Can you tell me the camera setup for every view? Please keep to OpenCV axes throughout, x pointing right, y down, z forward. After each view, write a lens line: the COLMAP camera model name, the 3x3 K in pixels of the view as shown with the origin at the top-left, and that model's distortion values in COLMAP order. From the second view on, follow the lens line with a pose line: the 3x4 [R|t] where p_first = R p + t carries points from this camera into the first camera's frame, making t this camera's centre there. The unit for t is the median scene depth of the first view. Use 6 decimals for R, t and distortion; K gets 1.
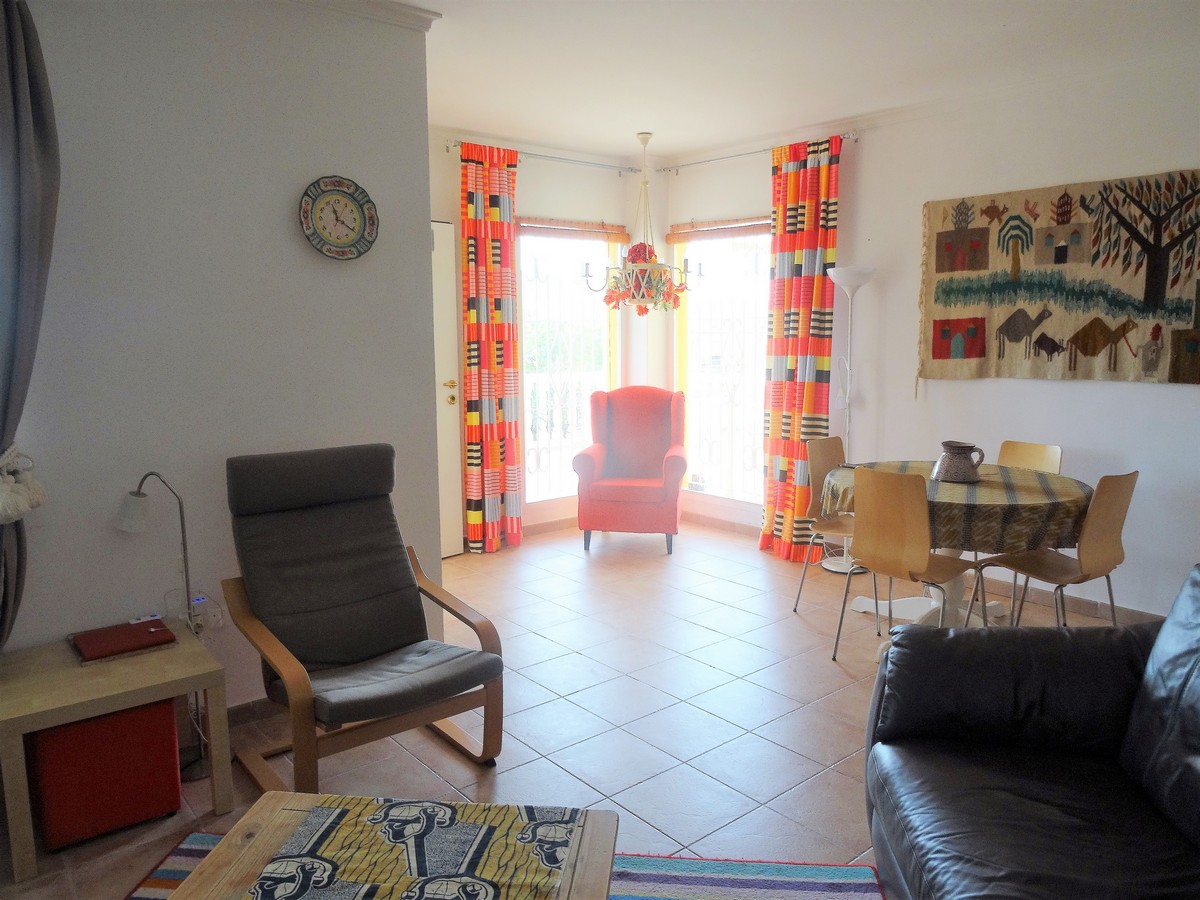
lens RADIAL K [[858.0, 0, 600.0], [0, 858.0, 450.0], [0, 0, 1]] dist [-0.001706, -0.000910]
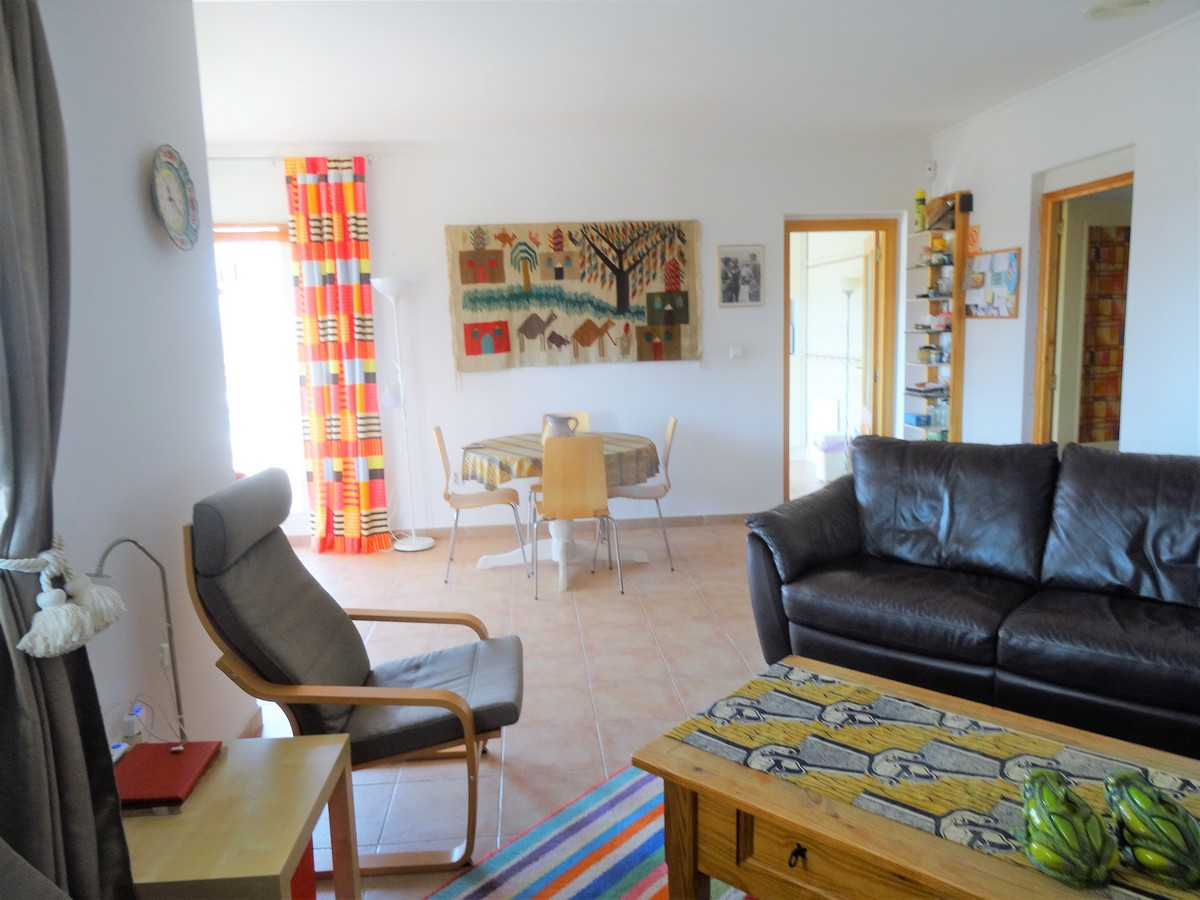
lens RADIAL K [[858.0, 0, 600.0], [0, 858.0, 450.0], [0, 0, 1]] dist [-0.001706, -0.000910]
pose [[0.574815, -0.131728, 0.807611, -0.541121], [0.144408, 0.987797, 0.058335, -0.020022], [-0.805440, 0.083093, 0.586824, 0.164555]]
